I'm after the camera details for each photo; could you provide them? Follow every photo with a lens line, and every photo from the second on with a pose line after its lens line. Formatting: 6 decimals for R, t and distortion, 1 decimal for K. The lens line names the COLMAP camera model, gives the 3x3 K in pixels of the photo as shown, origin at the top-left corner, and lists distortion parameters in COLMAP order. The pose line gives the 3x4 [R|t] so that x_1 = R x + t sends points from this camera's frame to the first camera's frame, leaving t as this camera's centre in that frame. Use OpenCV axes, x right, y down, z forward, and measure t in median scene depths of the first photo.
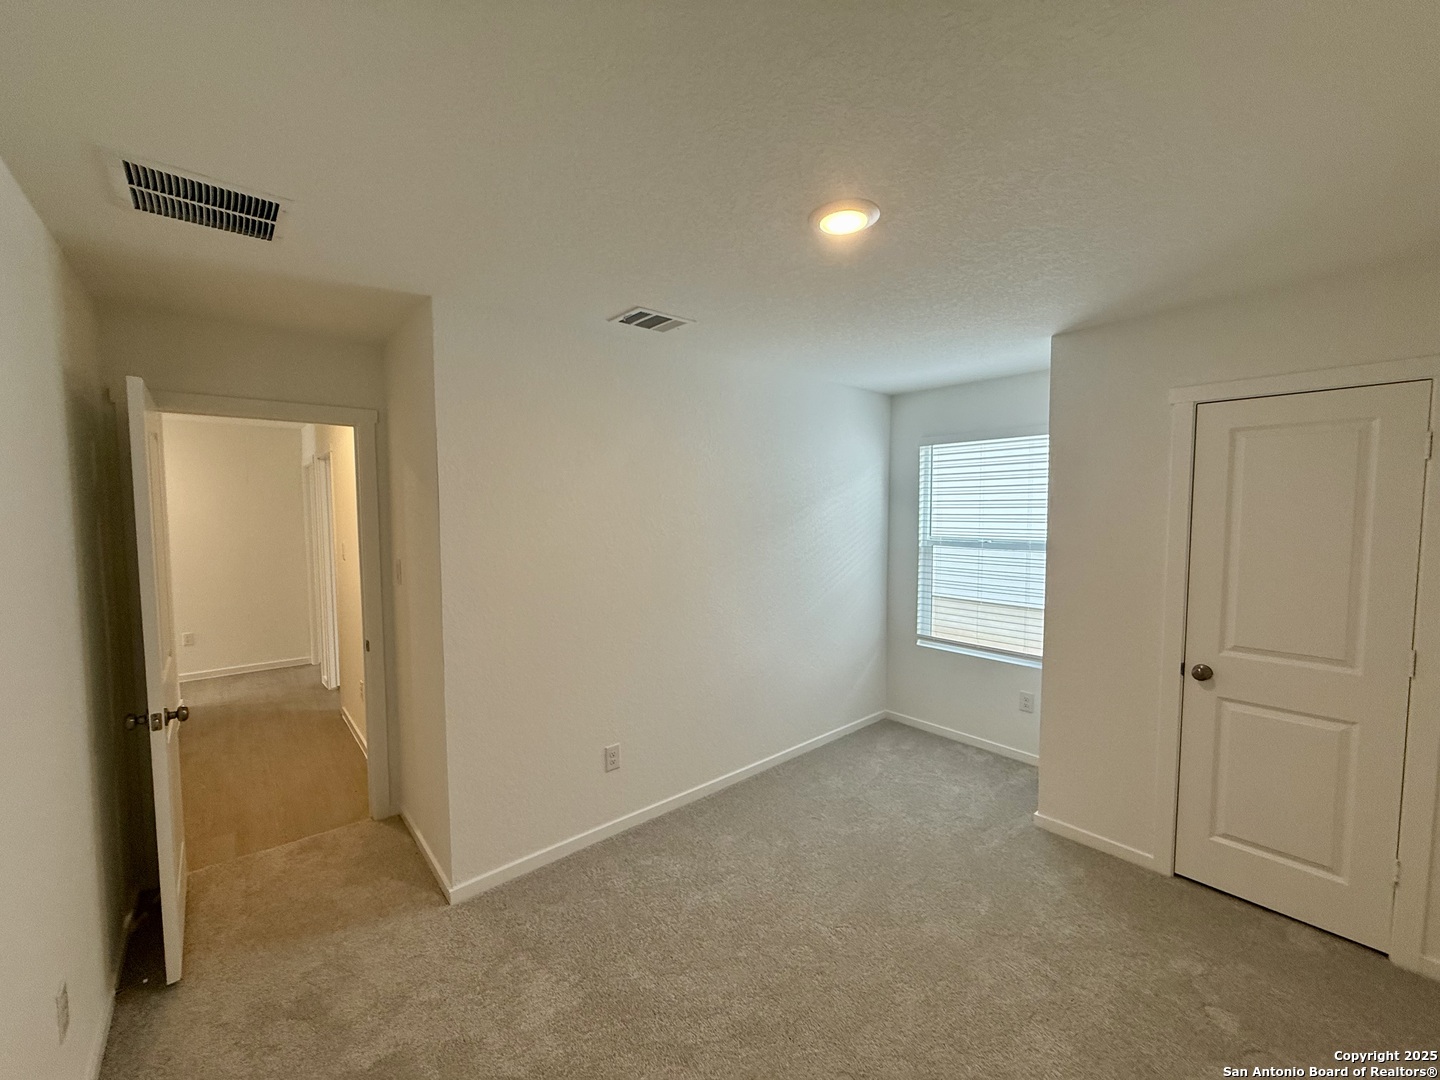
lens RADIAL K [[570.4, 0, 718.0], [0, 570.4, 542.2], [0, 0, 1]] dist [-0.001901, -0.000023]
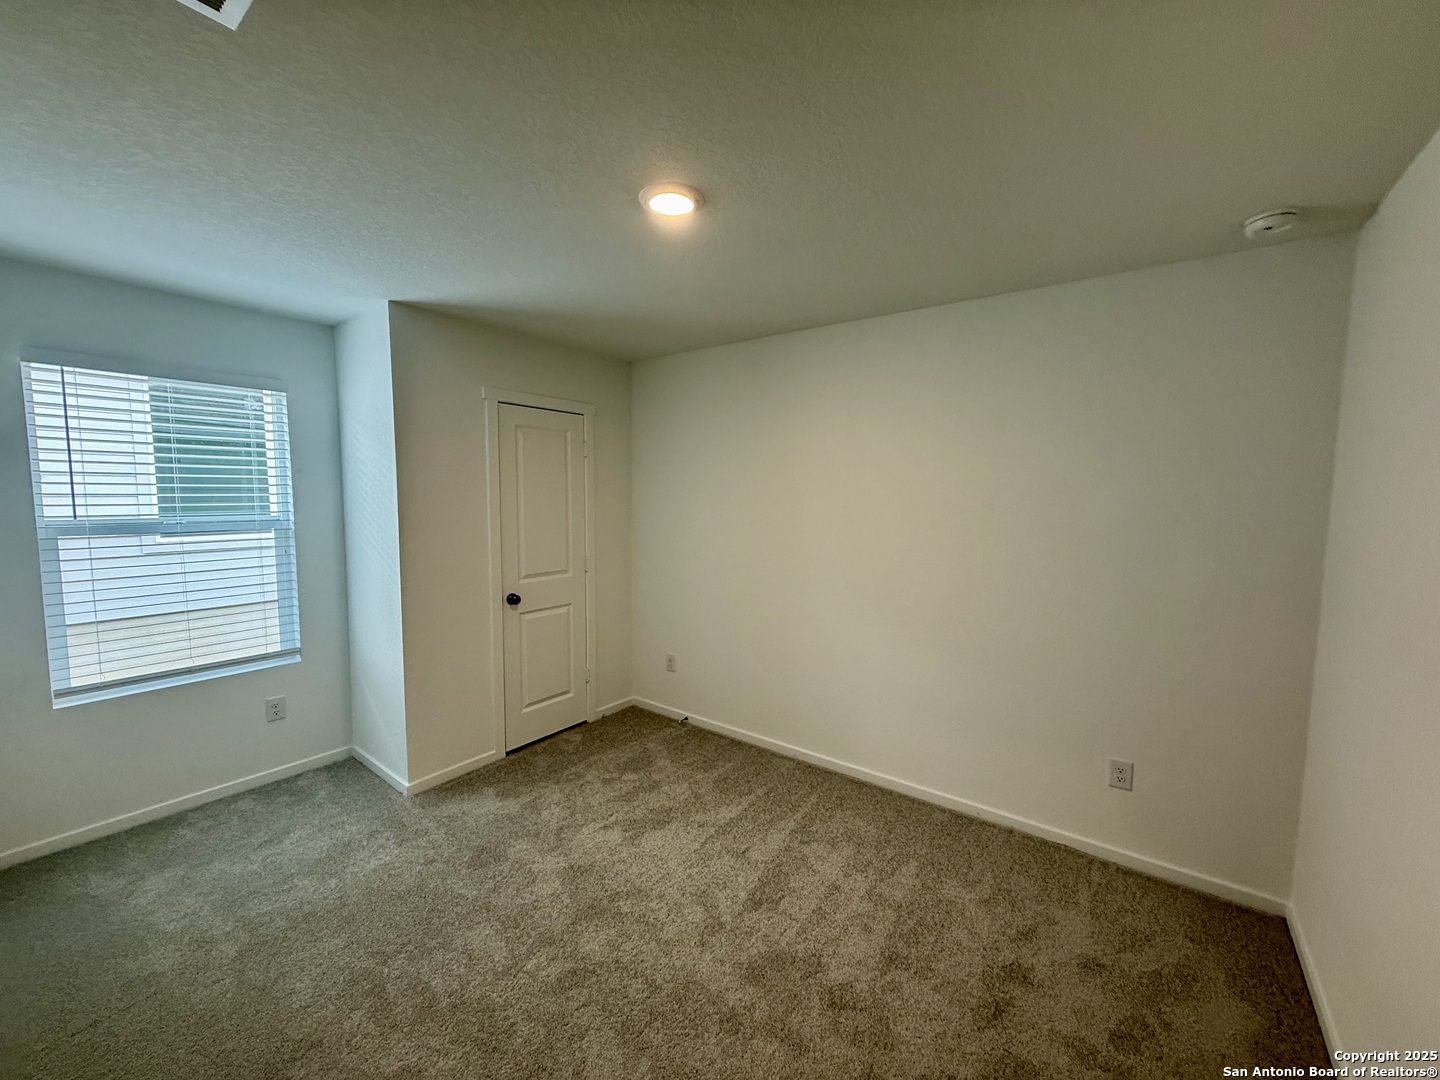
lens RADIAL K [[580.6, 0, 717.7], [0, 580.6, 545.9], [0, 0, 1]] dist [-0.000152, 0.000103]
pose [[-0.217508, -0.083972, 0.972440, -0.638468], [0.052244, 0.993863, 0.097508, -0.012383], [-0.974659, 0.072013, -0.211786, 0.820018]]
